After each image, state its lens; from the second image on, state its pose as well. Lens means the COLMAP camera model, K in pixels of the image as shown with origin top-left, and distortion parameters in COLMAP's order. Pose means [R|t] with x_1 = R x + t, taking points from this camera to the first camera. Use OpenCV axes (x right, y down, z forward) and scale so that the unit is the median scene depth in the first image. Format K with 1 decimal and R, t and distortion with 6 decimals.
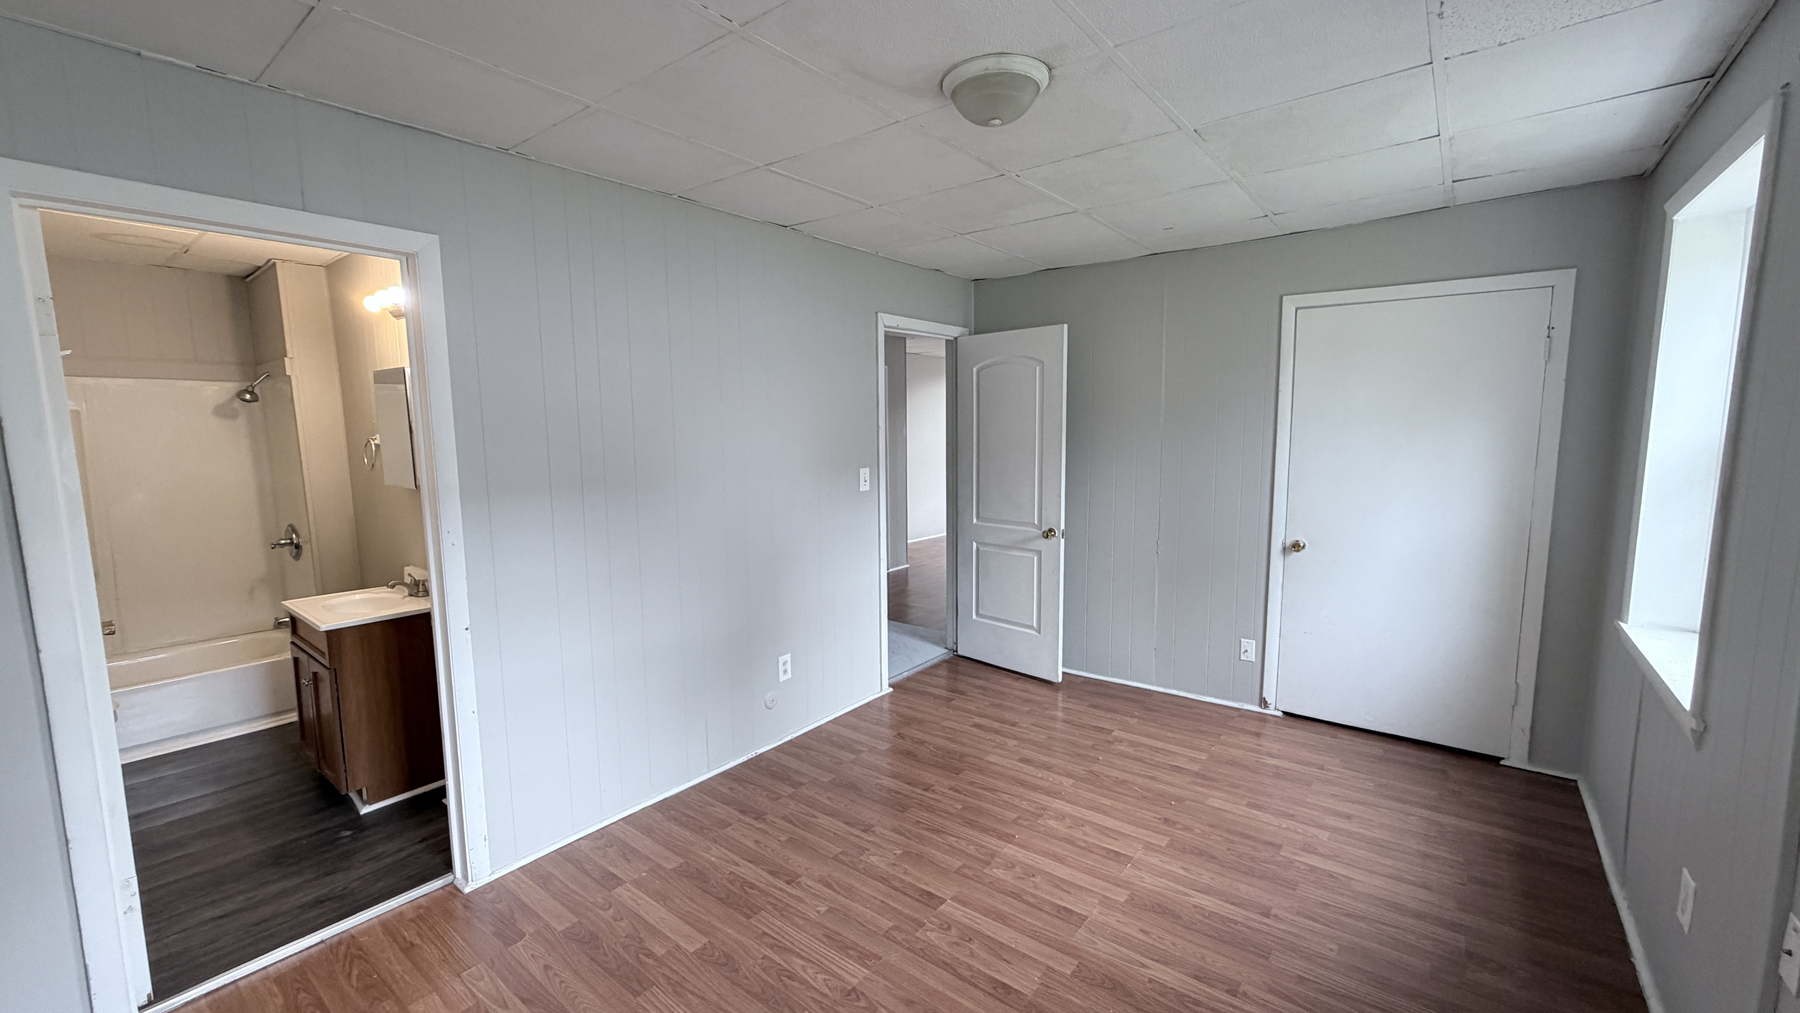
lens RADIAL K [[714.2, 0, 897.1], [0, 714.2, 506.8], [0, 0, 1]] dist [-0.001266, 0.000073]
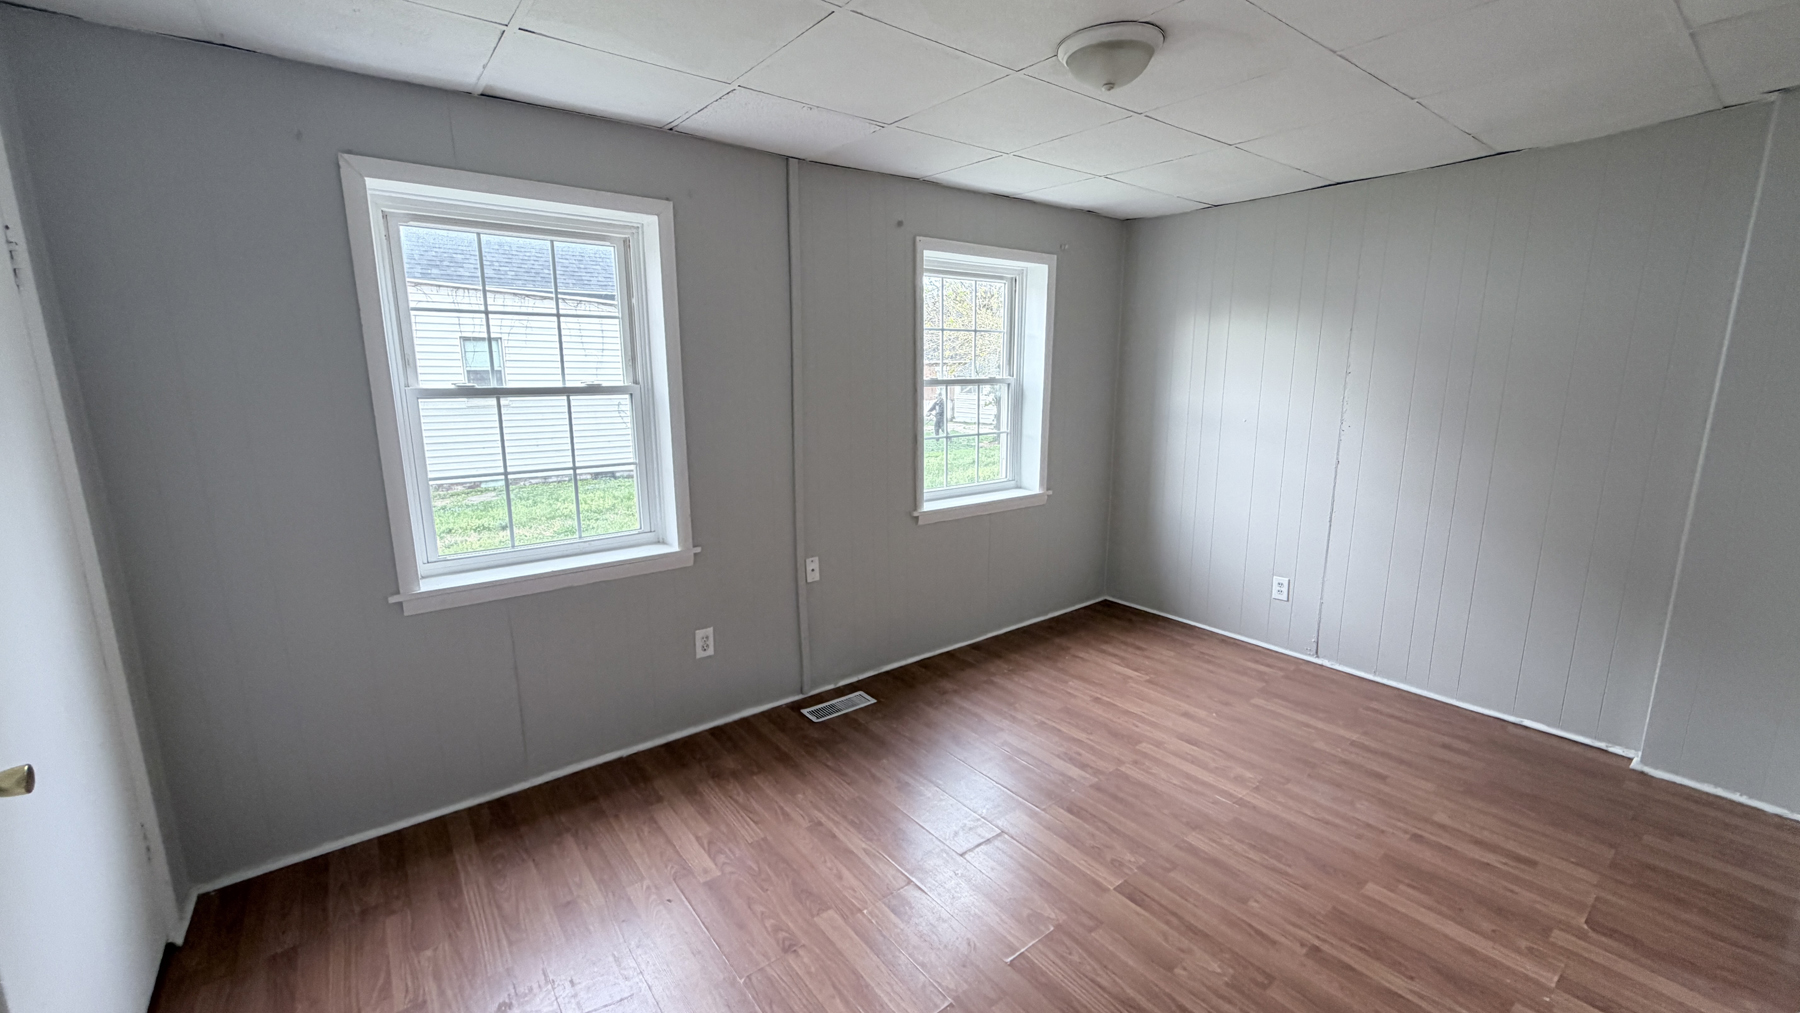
lens RADIAL K [[714.2, 0, 896.8], [0, 714.2, 512.5], [0, 0, 1]] dist [-0.001266, 0.000073]
pose [[-0.970000, -0.029768, 0.241278, 0.137697], [0.043998, 0.954589, 0.294658, -0.218906], [-0.239092, 0.296434, -0.924642, 1.818365]]
